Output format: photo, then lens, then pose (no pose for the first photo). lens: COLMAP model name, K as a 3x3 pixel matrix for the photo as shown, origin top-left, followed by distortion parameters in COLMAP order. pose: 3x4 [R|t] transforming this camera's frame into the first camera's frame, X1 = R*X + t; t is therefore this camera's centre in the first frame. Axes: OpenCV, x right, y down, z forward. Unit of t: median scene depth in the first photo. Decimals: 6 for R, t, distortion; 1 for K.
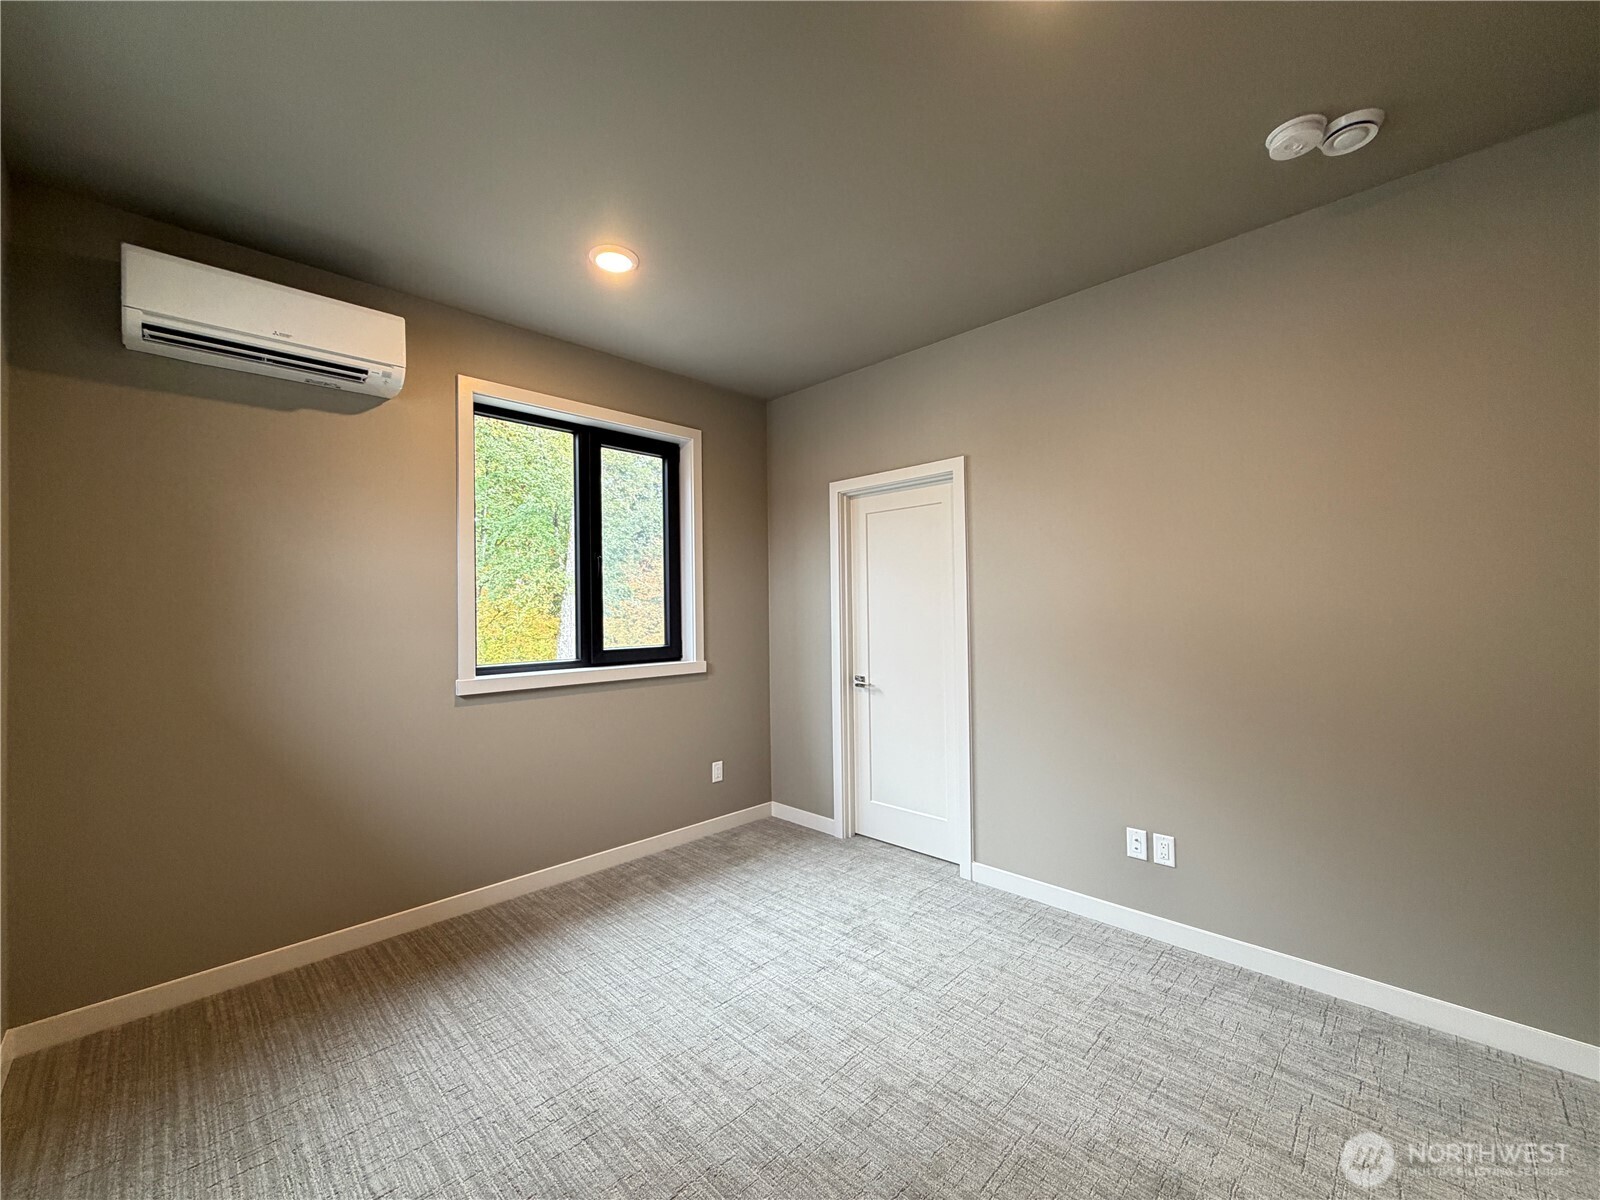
lens RADIAL K [[639.5, 0, 802.8], [0, 639.5, 593.4], [0, 0, 1]] dist [0.001734, 0.000499]
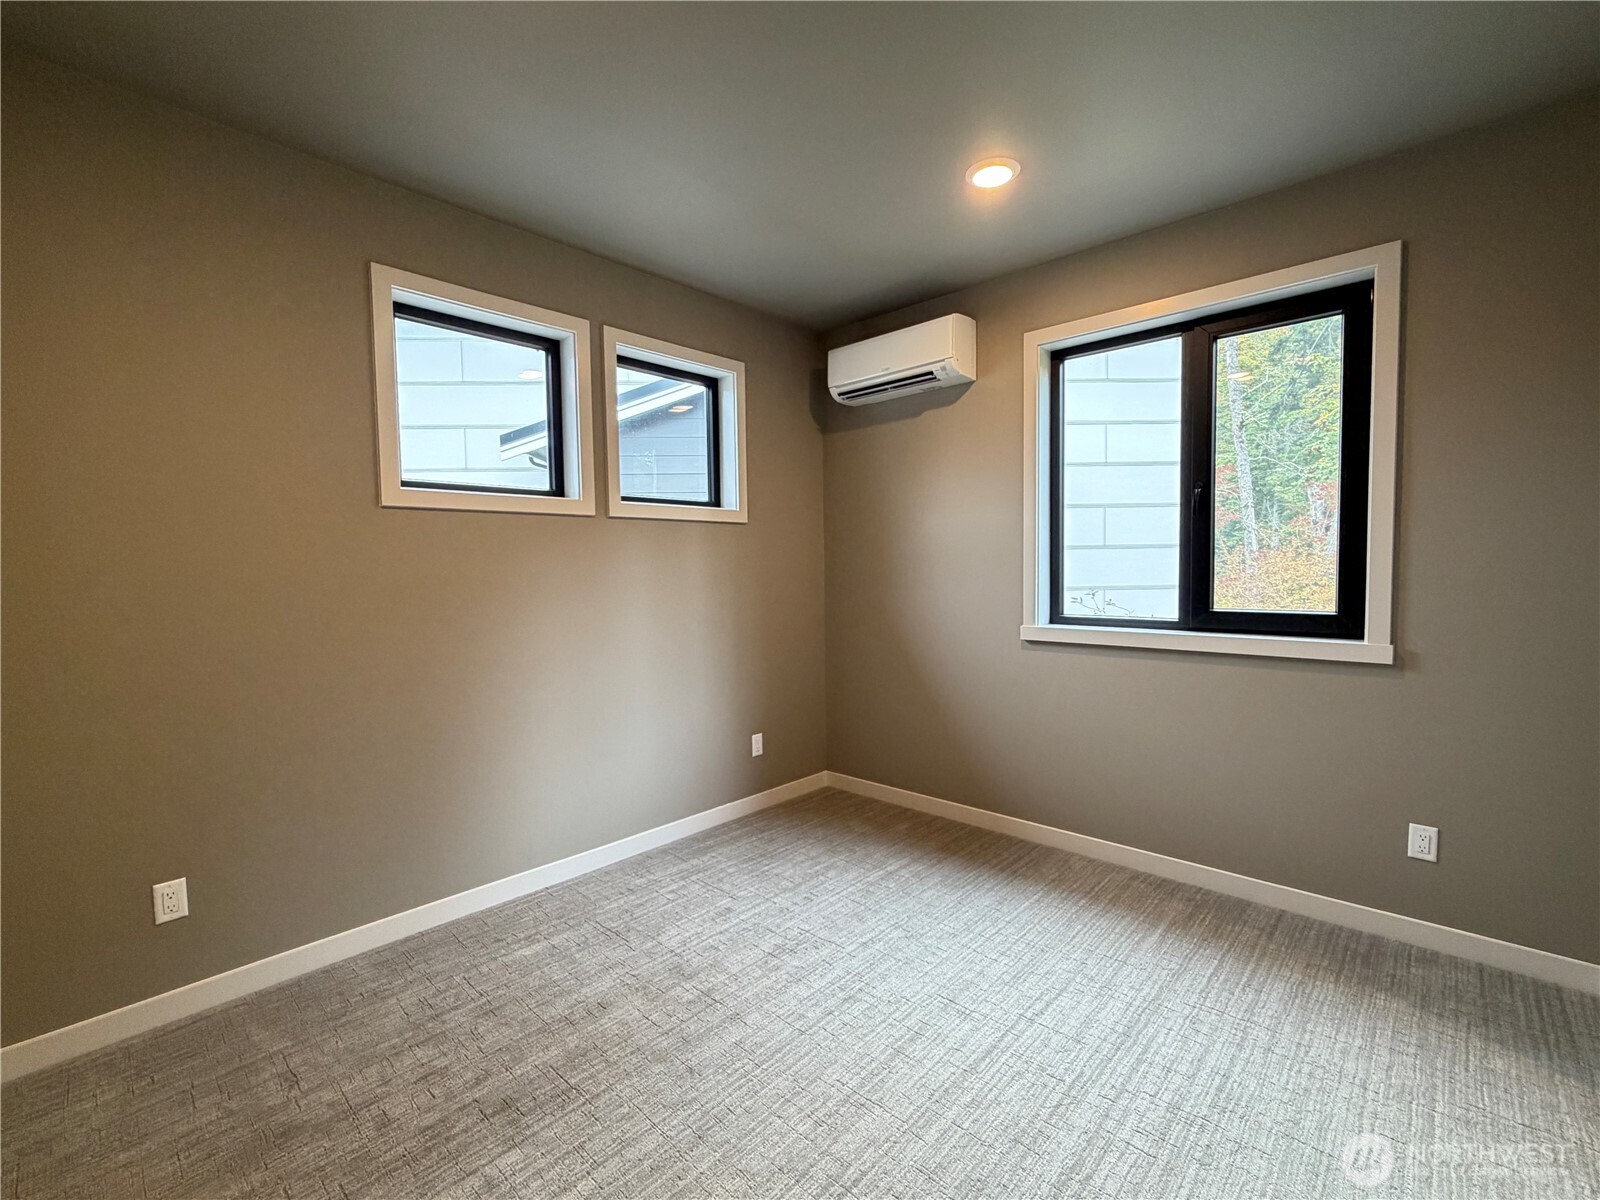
lens RADIAL K [[698.8, 0, 796.6], [0, 698.8, 592.5], [0, 0, 1]] dist [-0.002144, 0.000414]
pose [[0.029325, 0.052660, -0.998182, 0.523510], [0.038632, 0.997805, 0.053775, 0.002919], [0.998823, -0.040138, 0.027226, 0.499533]]
